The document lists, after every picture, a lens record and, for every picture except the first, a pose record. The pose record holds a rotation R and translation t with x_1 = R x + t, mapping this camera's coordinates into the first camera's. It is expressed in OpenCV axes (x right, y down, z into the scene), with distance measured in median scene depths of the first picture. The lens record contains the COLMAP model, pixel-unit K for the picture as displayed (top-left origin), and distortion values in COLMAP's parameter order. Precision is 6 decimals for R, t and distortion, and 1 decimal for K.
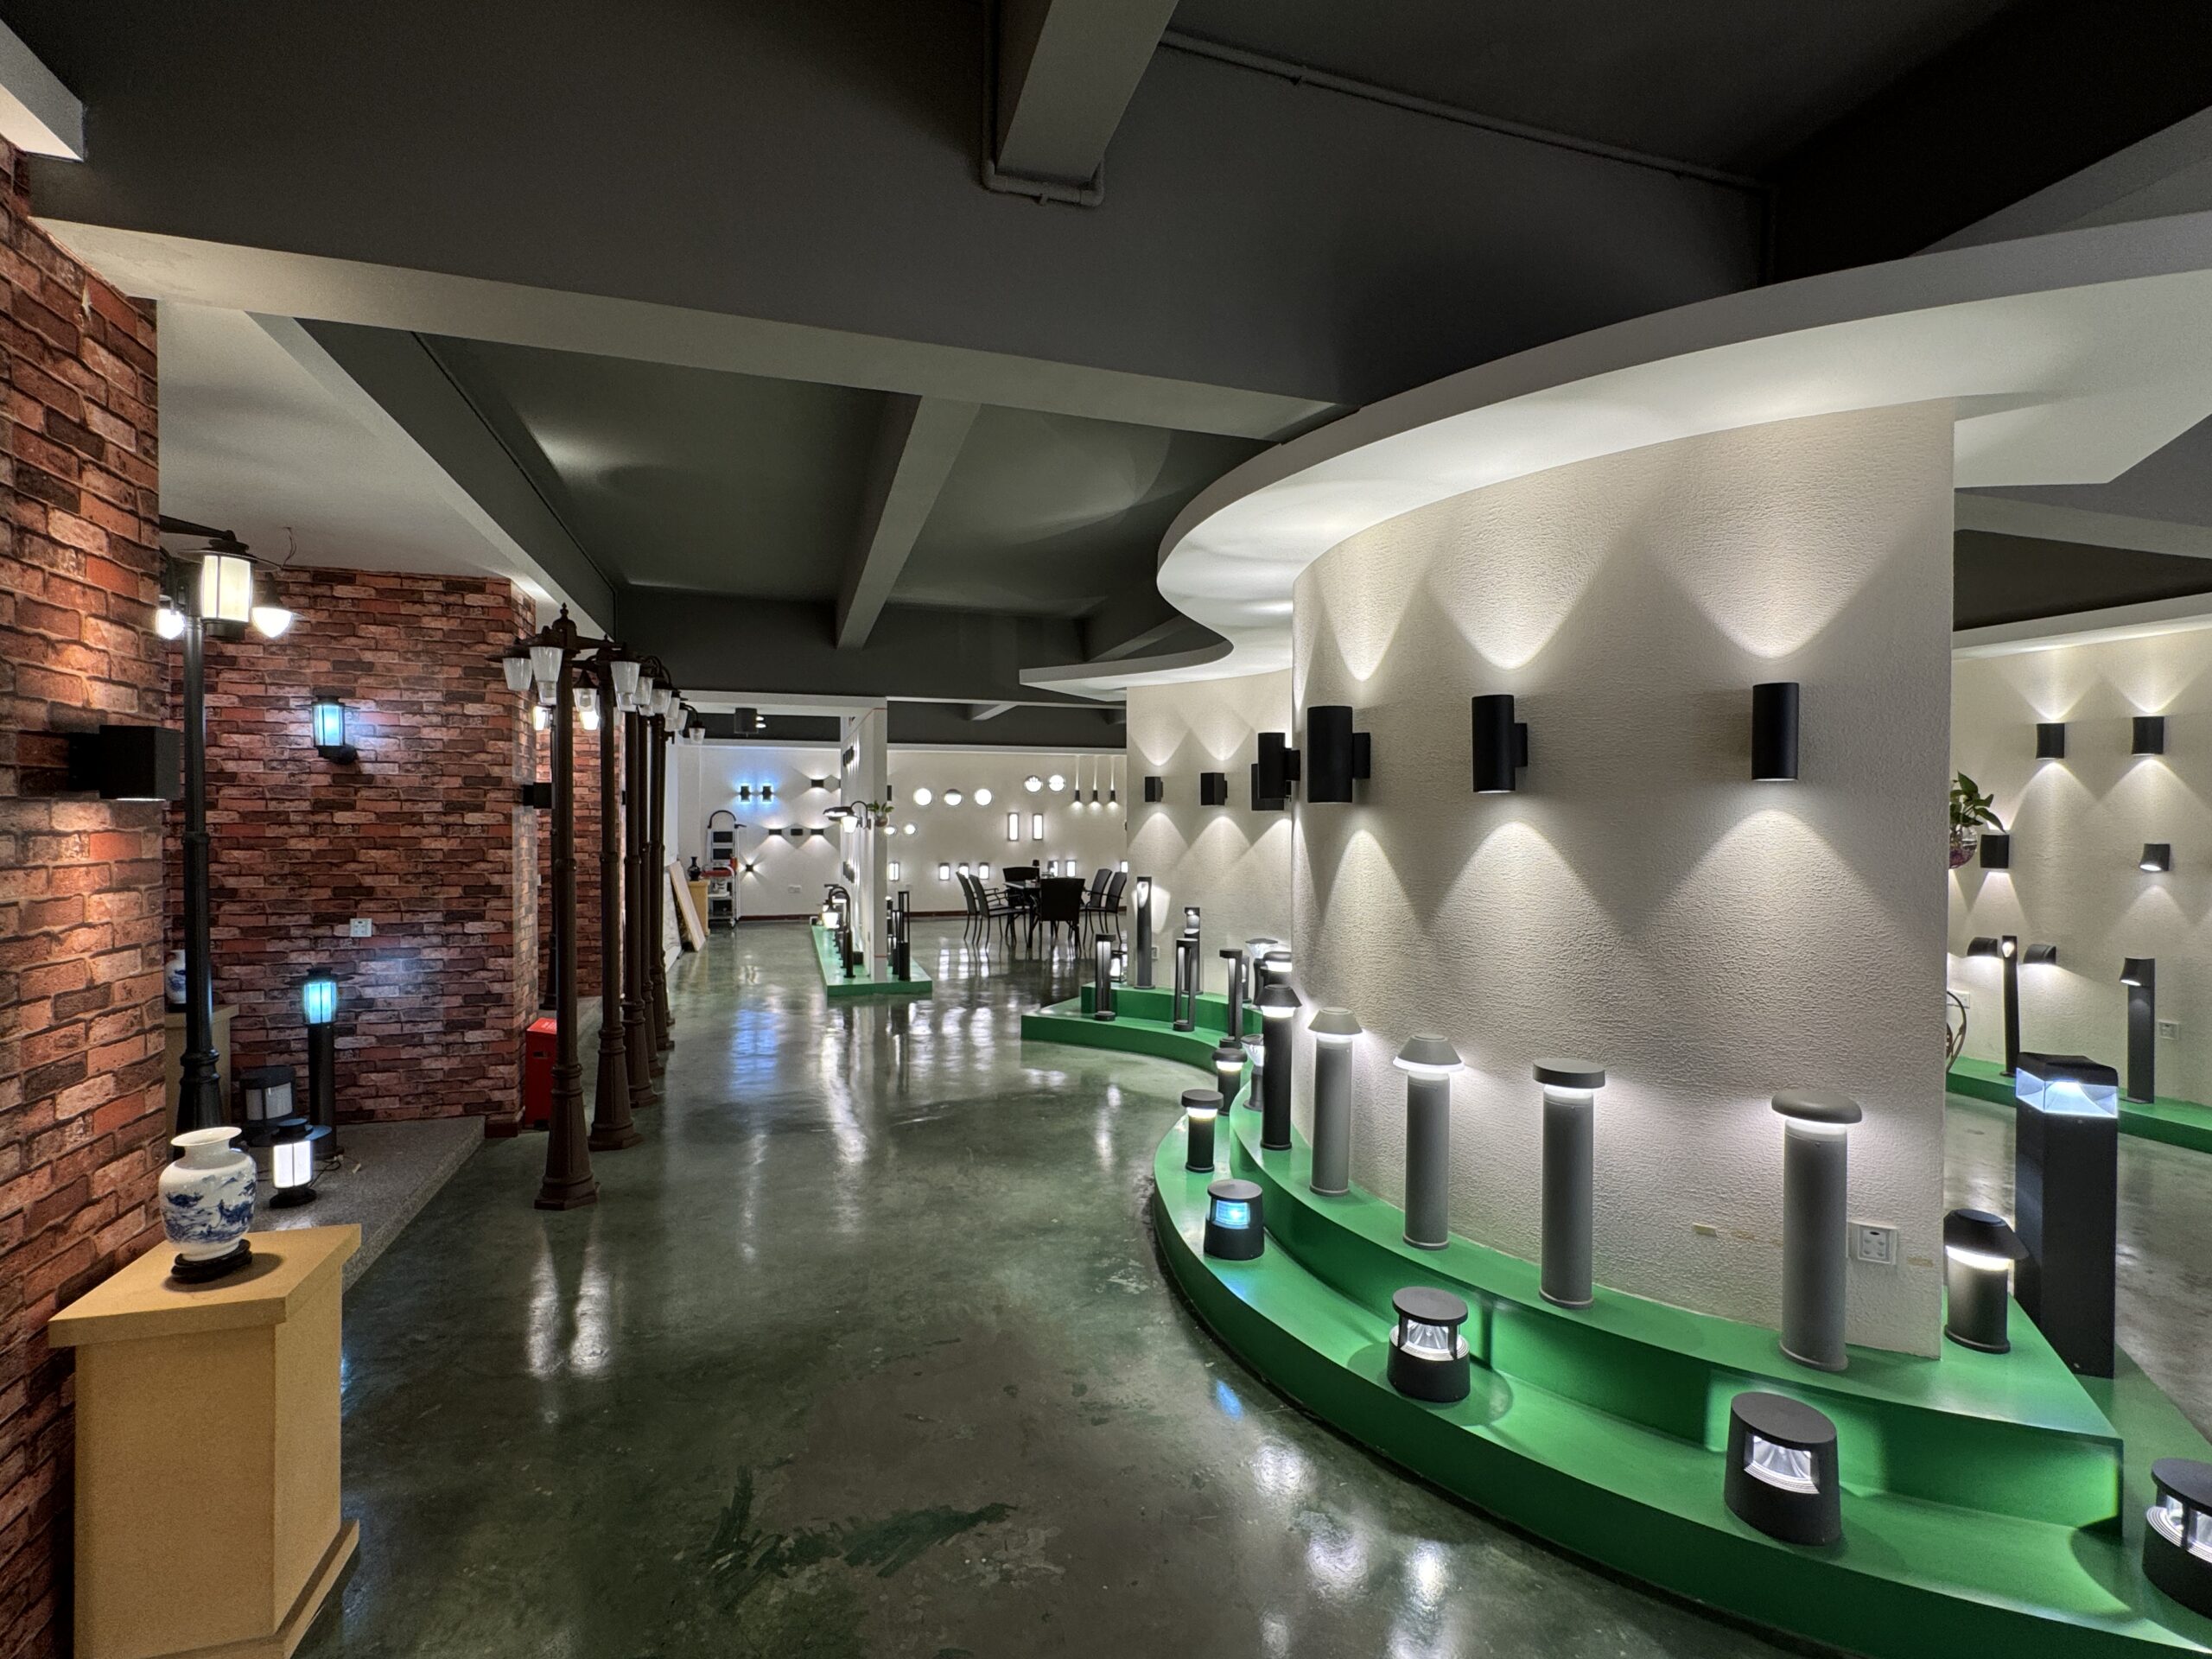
lens RADIAL K [[1008.5, 0, 1103.6], [0, 1008.5, 815.0], [0, 0, 1]] dist [0.009497, -0.002038]
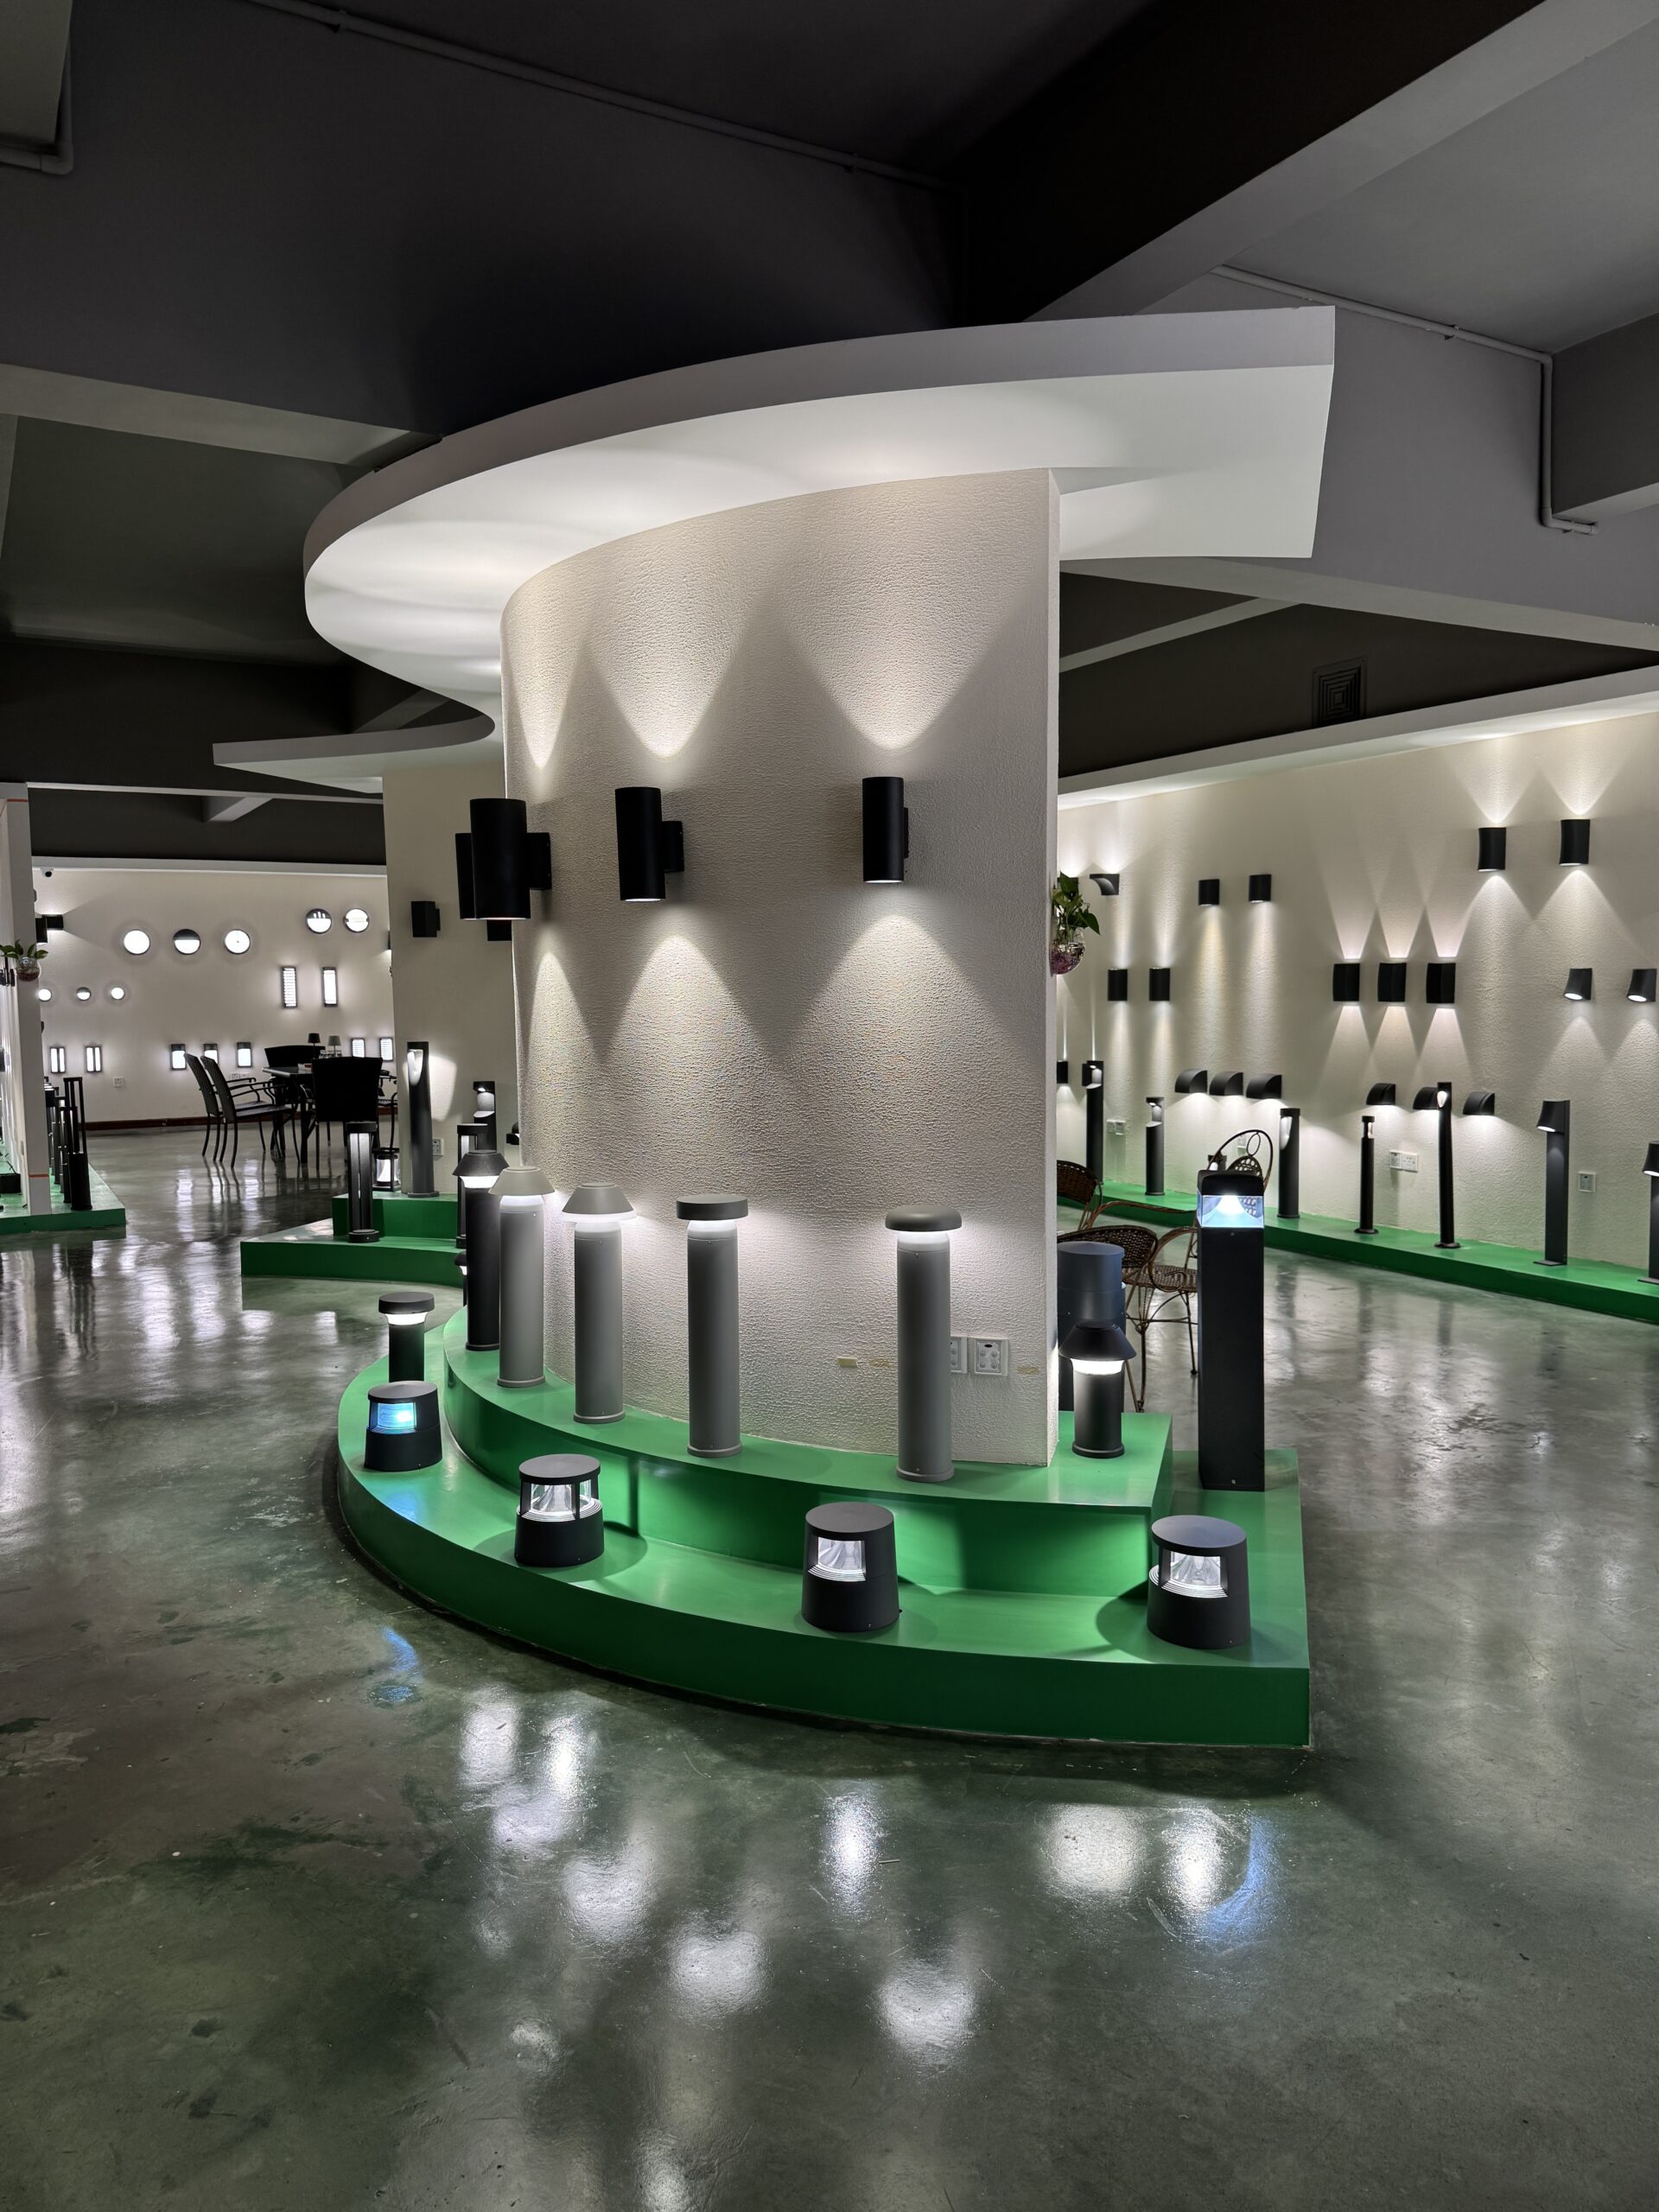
lens RADIAL K [[1576.5, 0, 844.0], [0, 1576.5, 1095.0], [0, 0, 1]] dist [0.071973, -0.066558]
pose [[0.981321, -0.027731, 0.190368, 0.283514], [0.013995, 0.997224, 0.073128, 0.047721], [-0.191868, -0.069098, 0.978985, -0.372951]]
